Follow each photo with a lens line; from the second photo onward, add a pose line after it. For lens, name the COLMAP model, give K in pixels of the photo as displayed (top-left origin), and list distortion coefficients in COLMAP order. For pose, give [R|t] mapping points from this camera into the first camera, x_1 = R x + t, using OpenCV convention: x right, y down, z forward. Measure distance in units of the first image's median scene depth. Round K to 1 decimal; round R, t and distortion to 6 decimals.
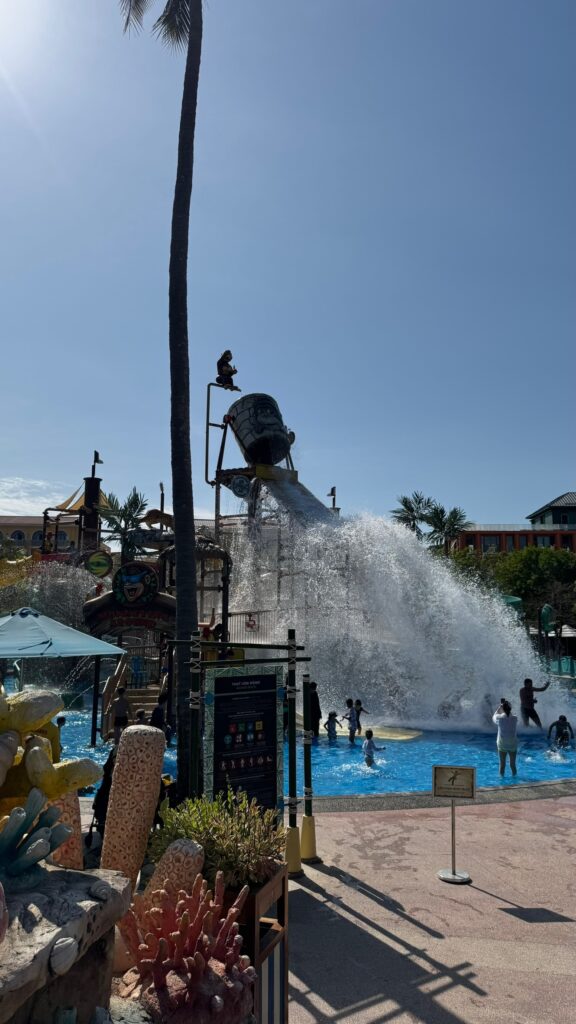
lens RADIAL K [[722.2, 0, 288.0], [0, 722.2, 512.0], [0, 0, 1]] dist [0.057076, -0.003080]
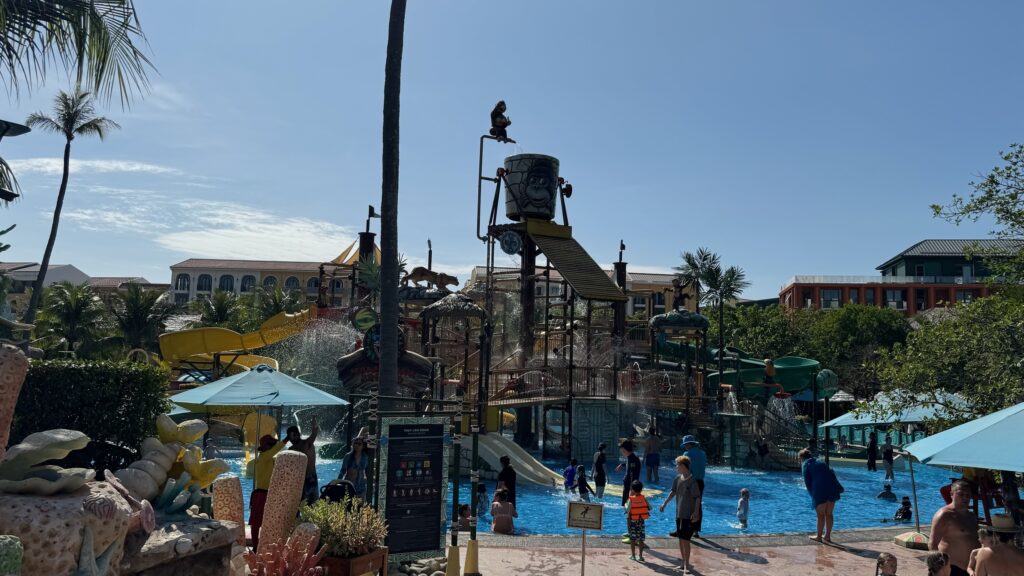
lens RADIAL K [[802.8, 0, 512.5], [0, 802.8, 299.0], [0, 0, 1]] dist [0.086759, 0.000949]
pose [[0.992743, 0.012501, -0.119606, 0.064571], [-0.006343, 0.998641, 0.051729, -0.014772], [0.120090, -0.050595, 0.991473, -0.082130]]
